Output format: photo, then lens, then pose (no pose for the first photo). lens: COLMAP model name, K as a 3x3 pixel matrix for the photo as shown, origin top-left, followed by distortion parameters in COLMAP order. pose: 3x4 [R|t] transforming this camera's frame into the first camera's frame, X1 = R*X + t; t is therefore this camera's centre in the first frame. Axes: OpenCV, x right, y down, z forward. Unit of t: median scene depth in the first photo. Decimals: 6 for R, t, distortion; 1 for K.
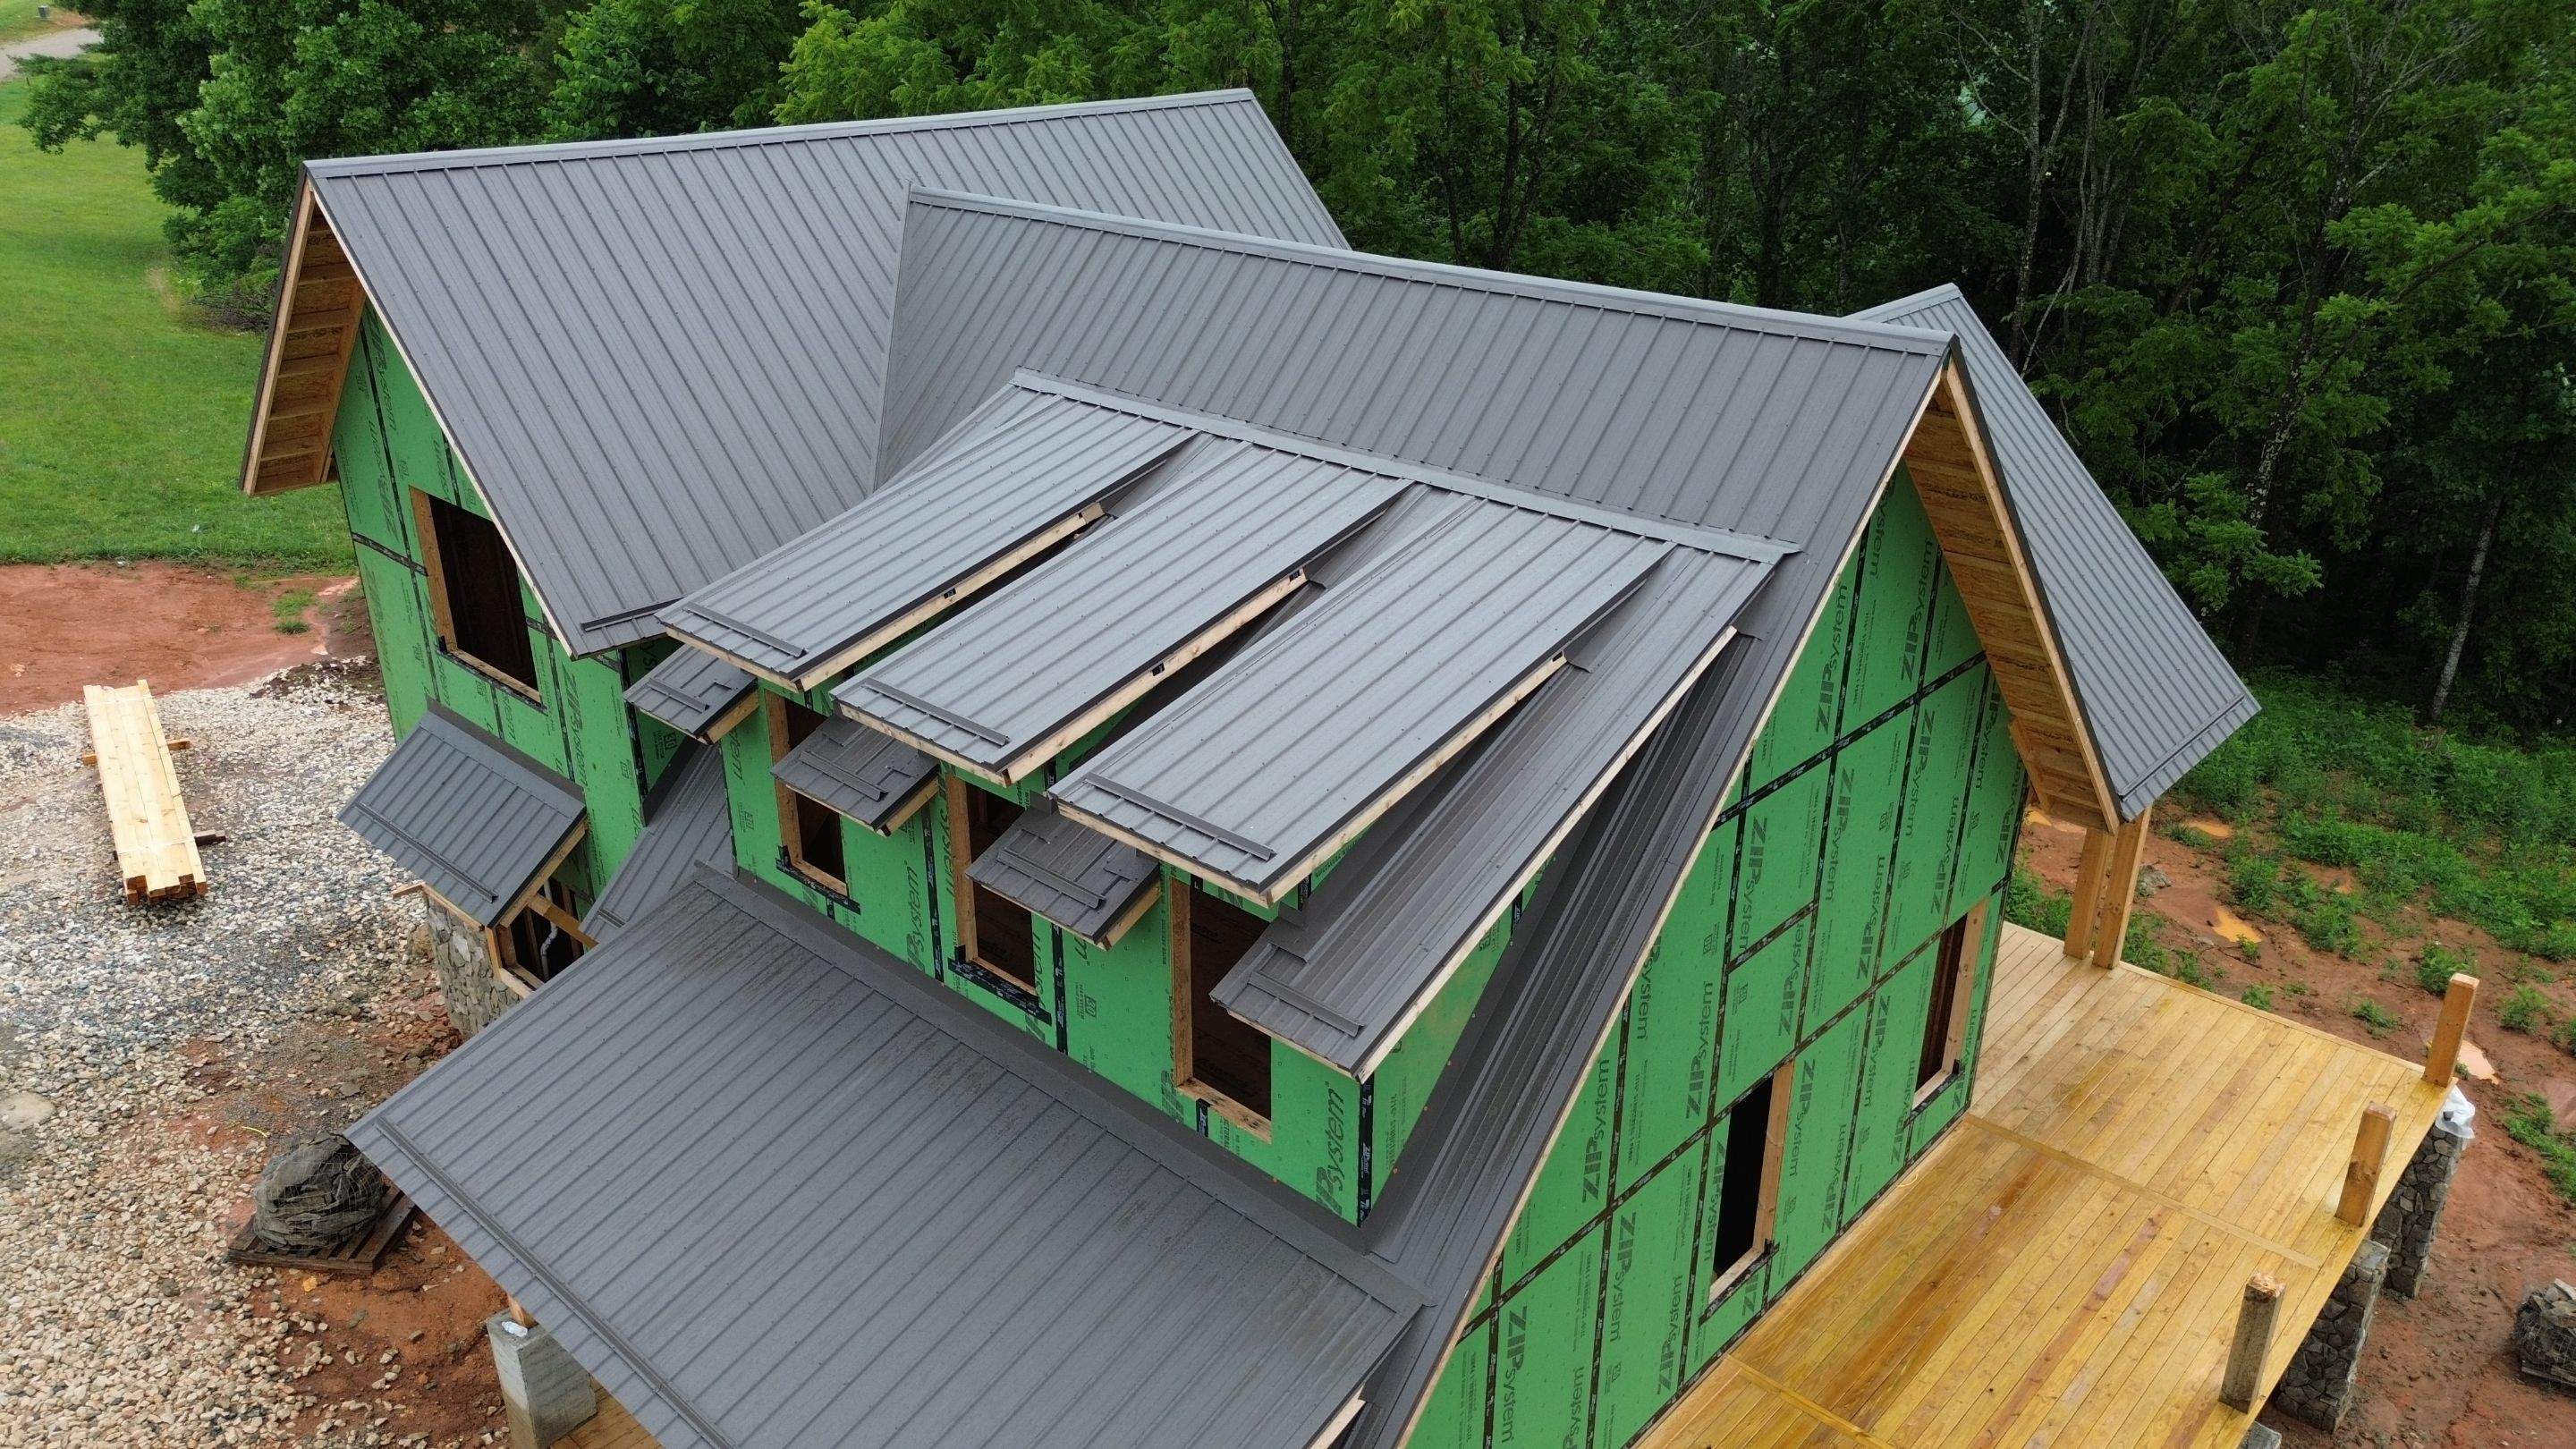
lens RADIAL K [[1831.8, 0, 1286.9], [0, 1831.8, 714.0], [0, 0, 1]] dist [0.059542, -0.047848]
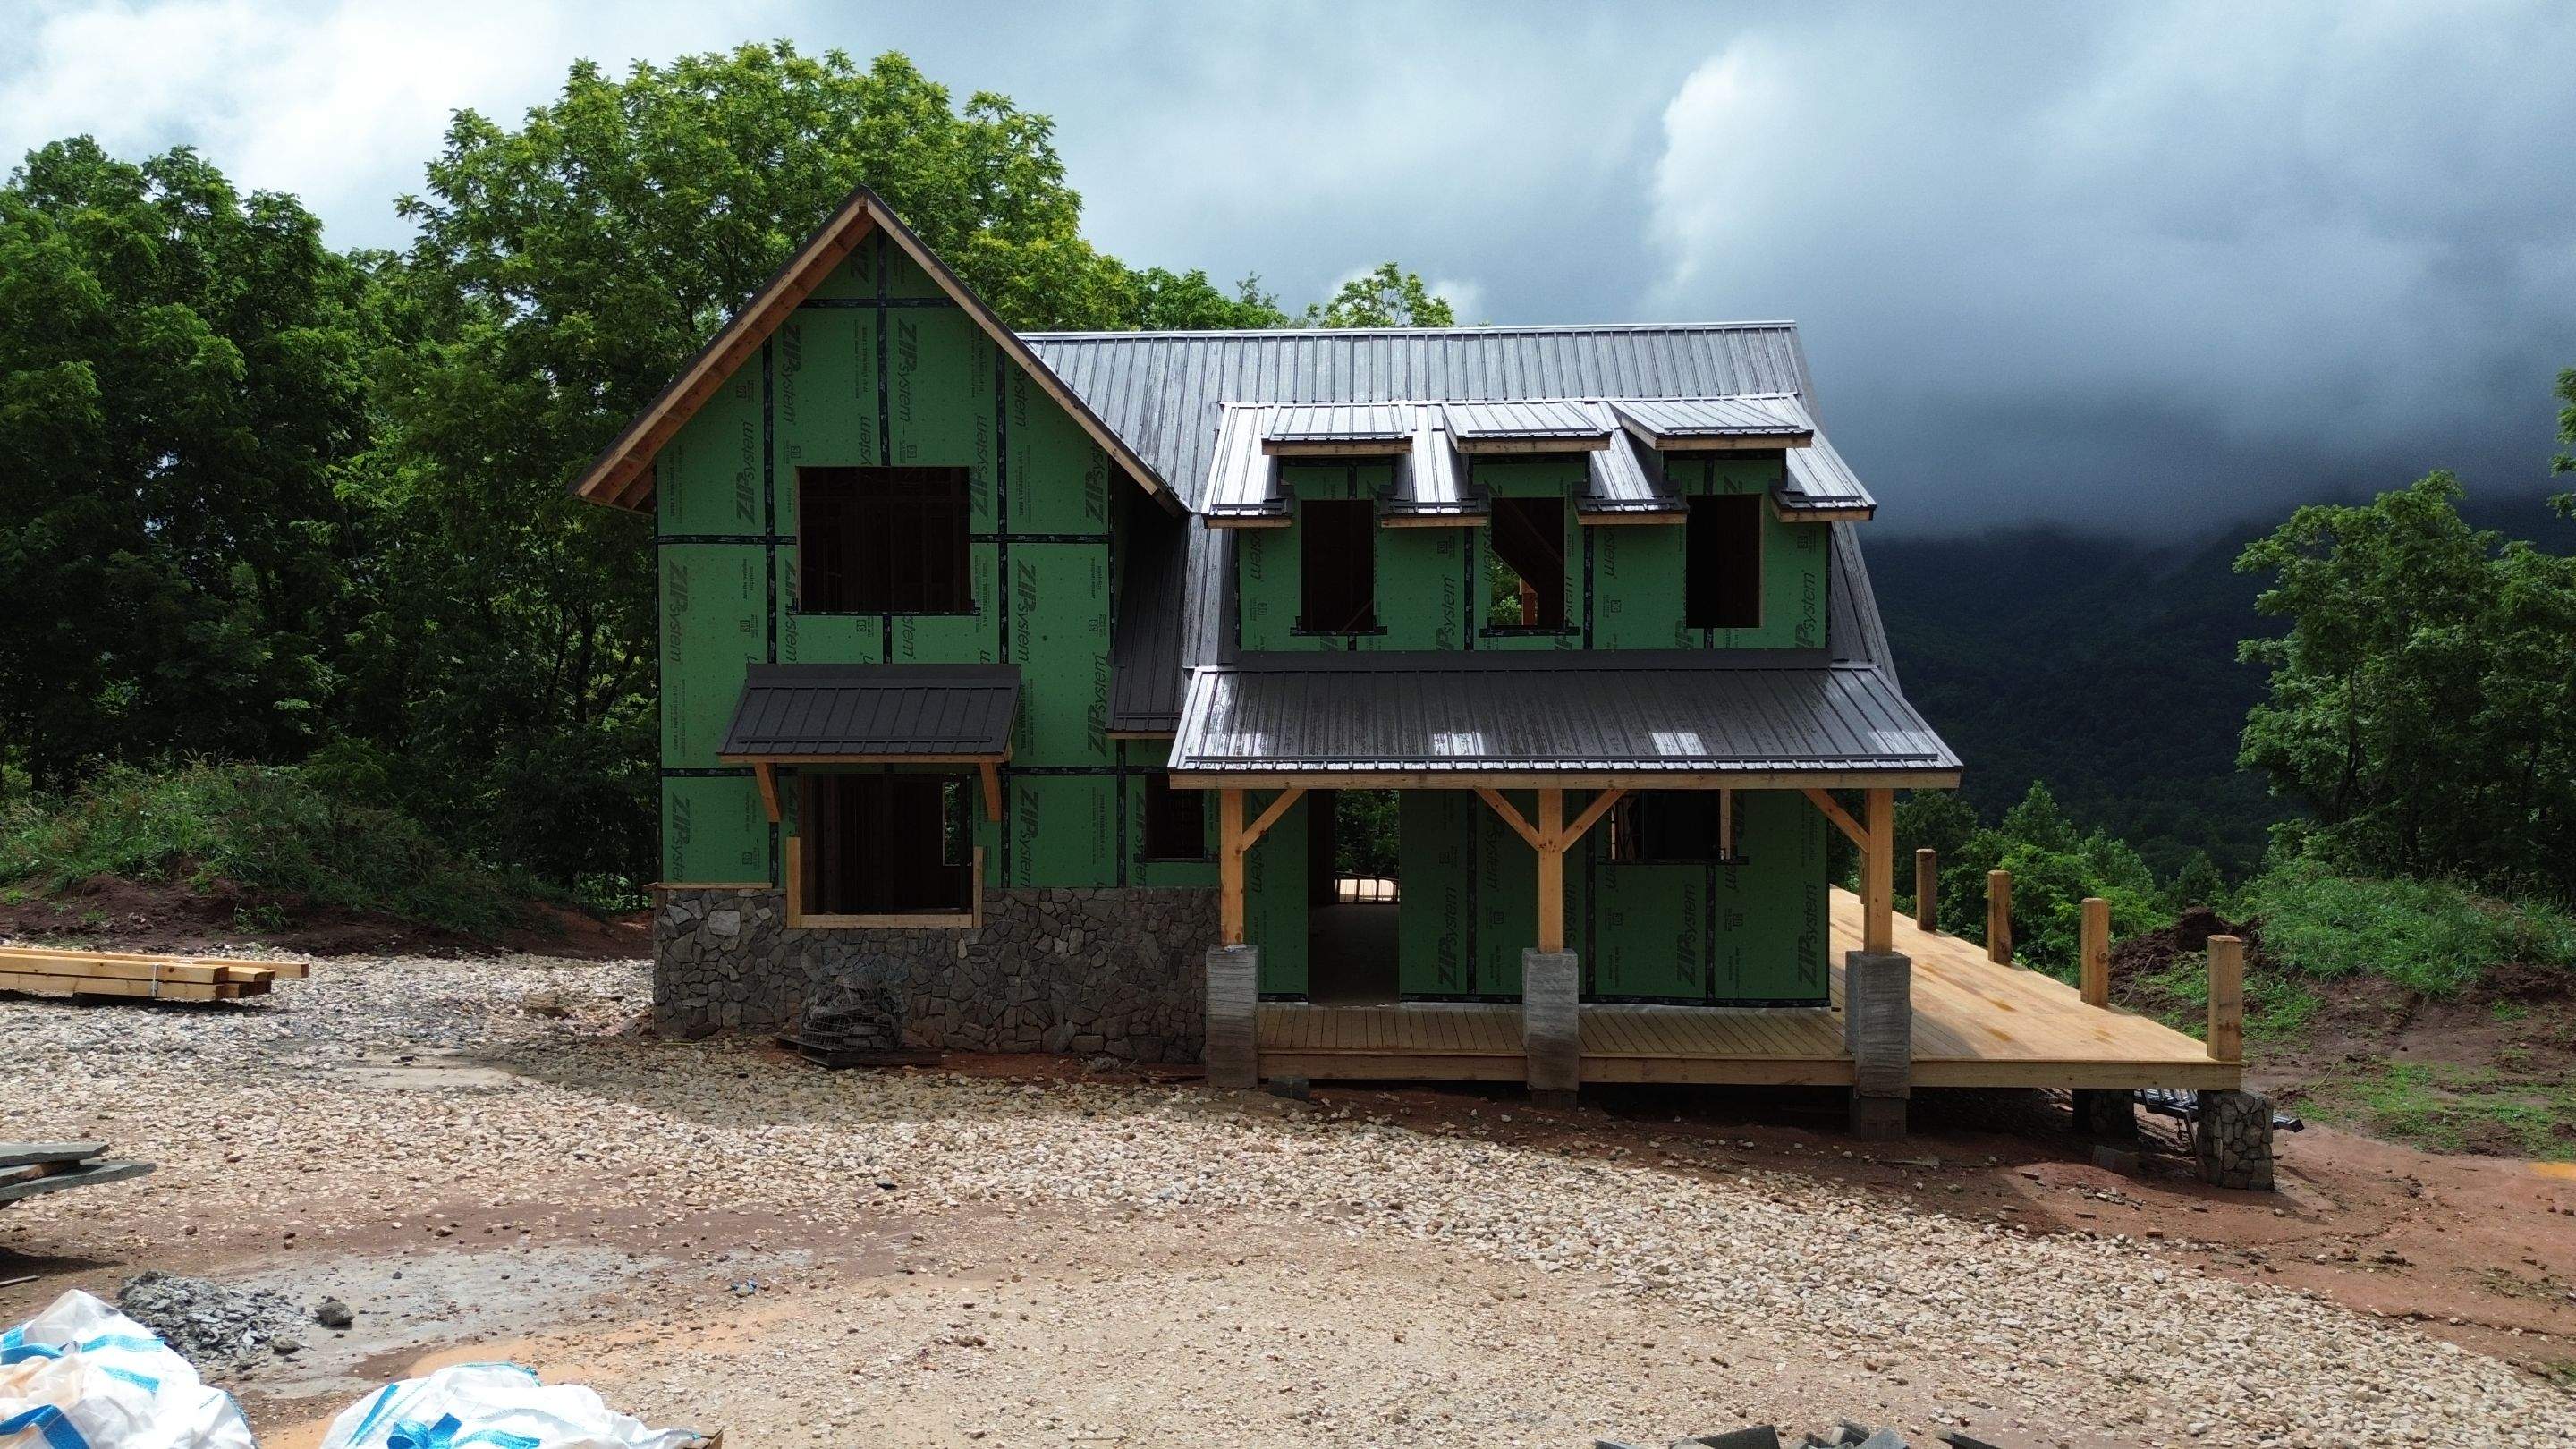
lens RADIAL K [[1789.3, 0, 1281.7], [0, 1789.3, 729.9], [0, 0, 1]] dist [0.129507, -0.191074]
pose [[0.763412, -0.018420, 0.645649, -1.069076], [0.259593, 0.924060, -0.280578, 0.489301], [-0.591450, 0.381803, 0.710220, 0.018076]]
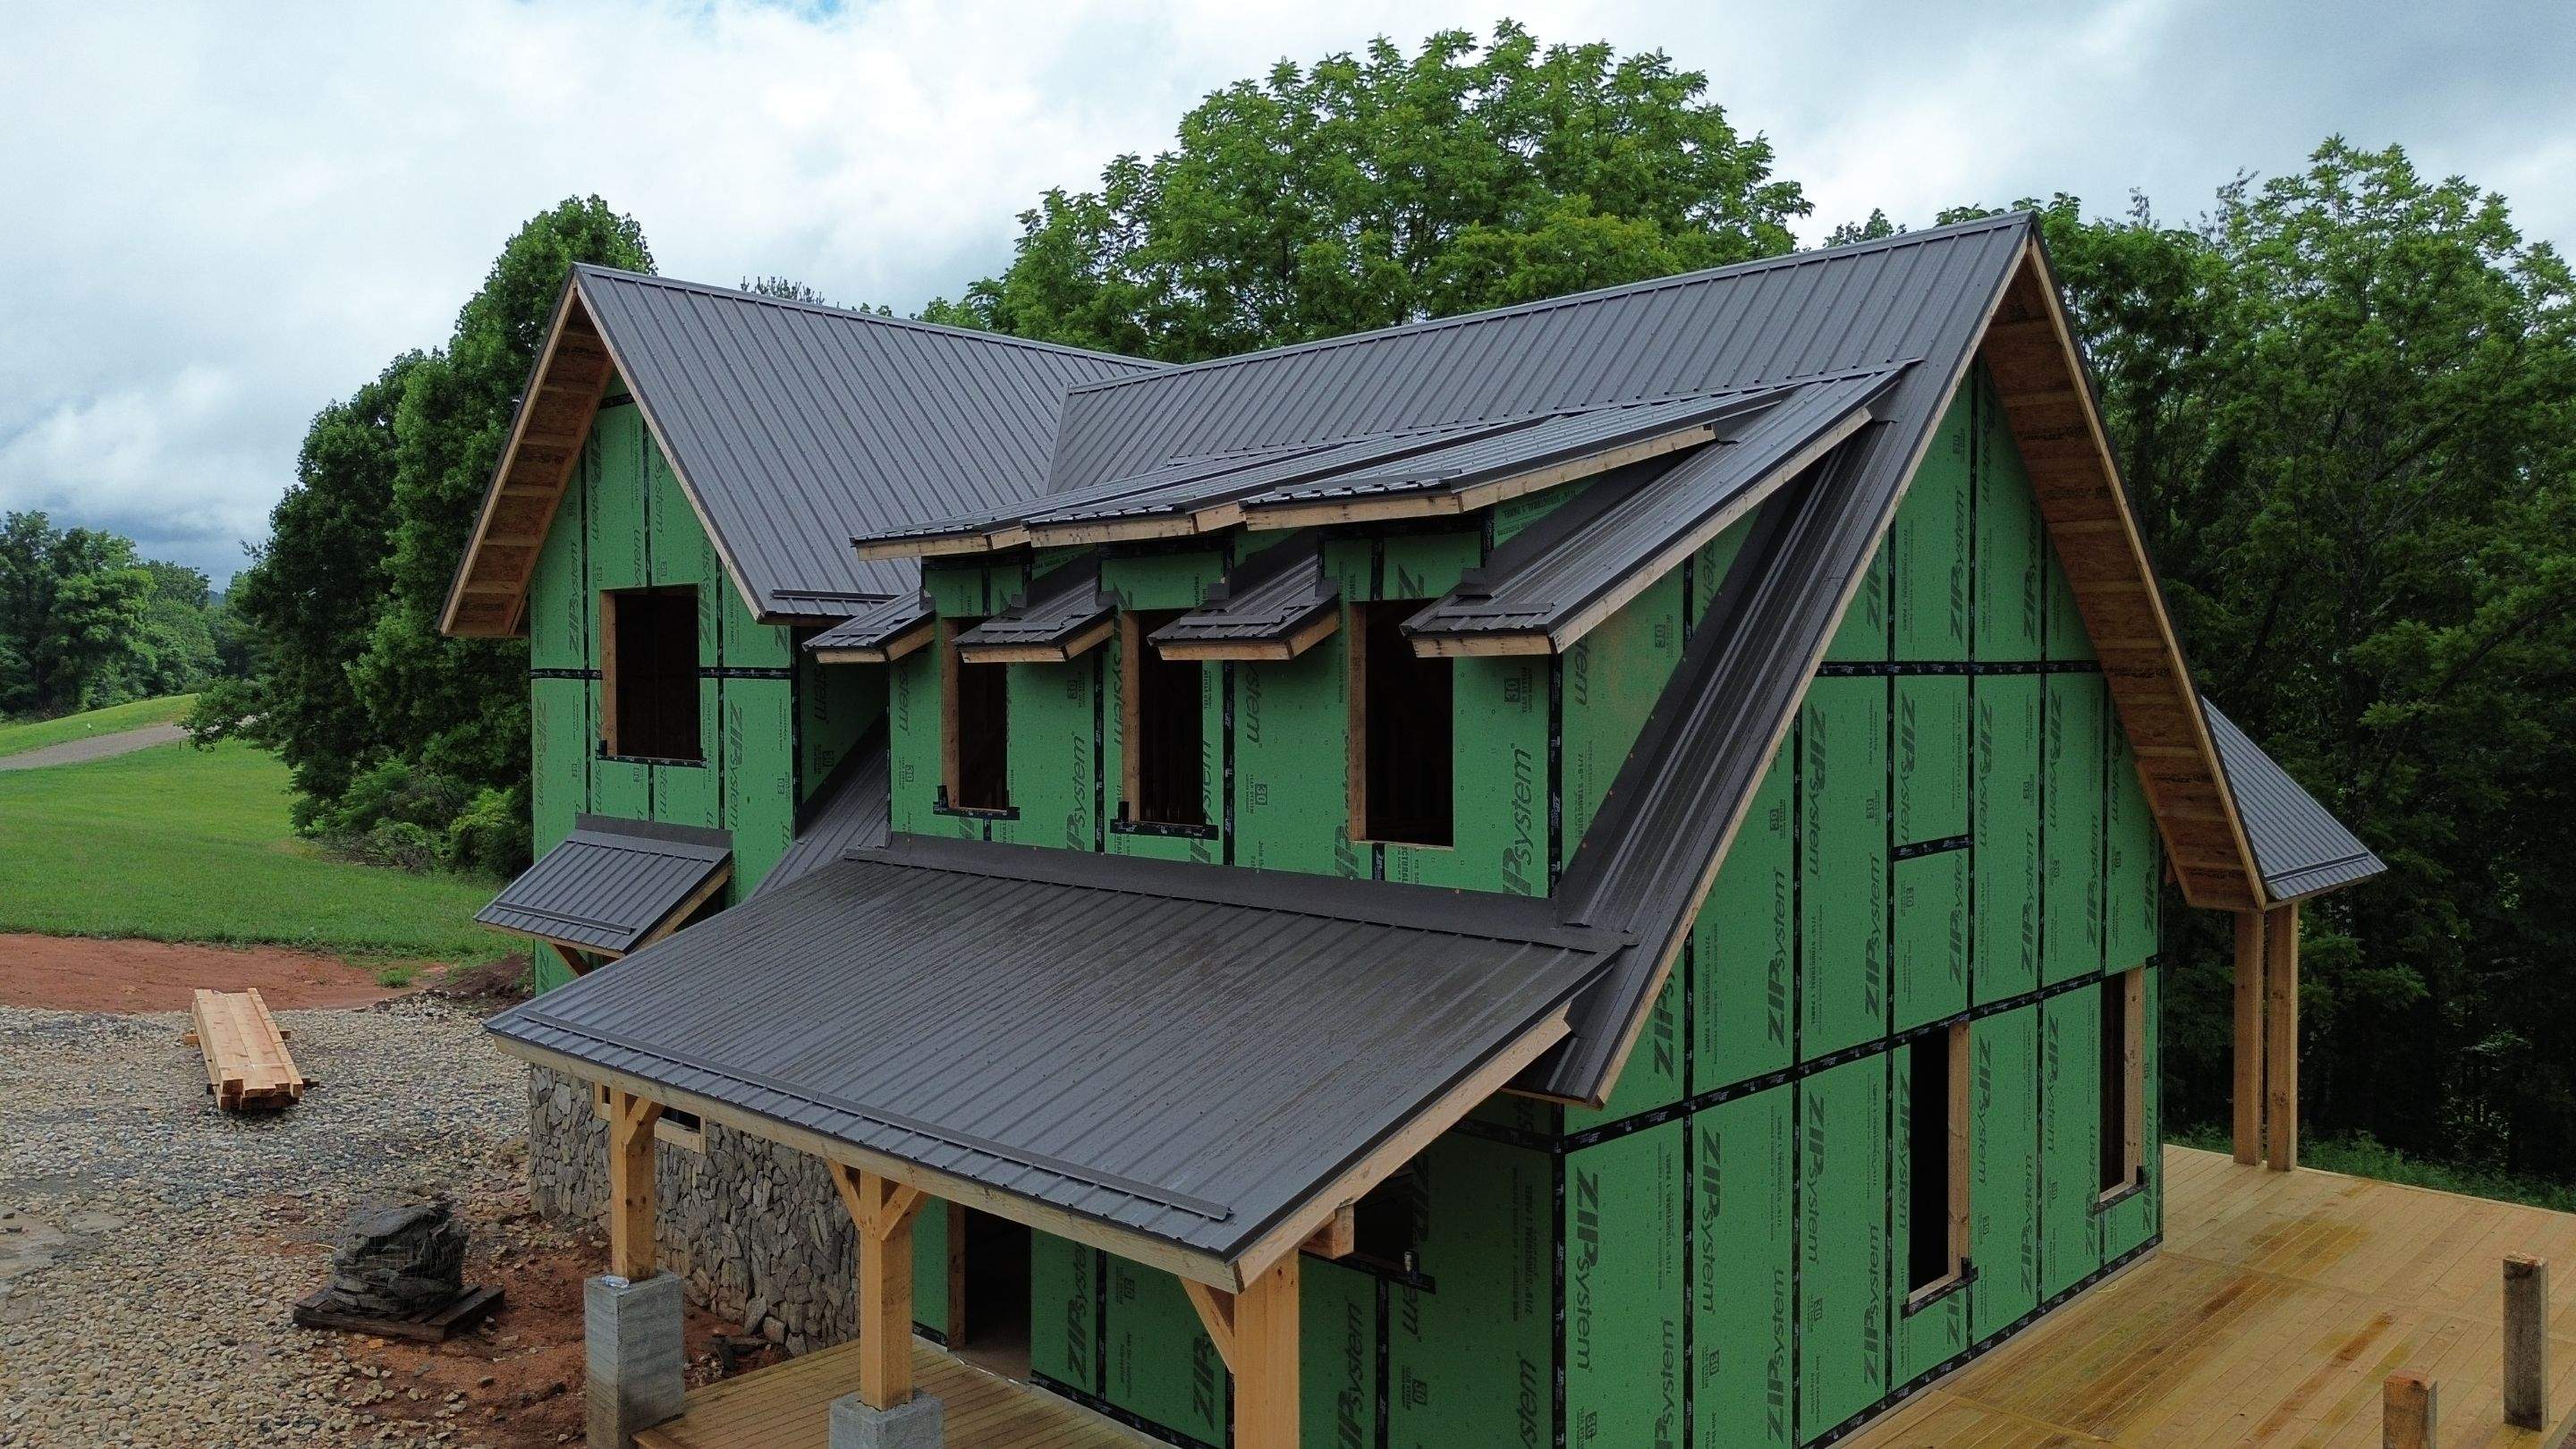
lens RADIAL K [[1831.8, 0, 1286.9], [0, 1831.8, 714.0], [0, 0, 1]] dist [0.059542, -0.047848]
pose [[0.999732, -0.003822, -0.022854, -0.051558], [-0.005012, 0.927290, -0.374311, 0.365293], [0.022623, 0.374325, 0.927022, 0.038237]]
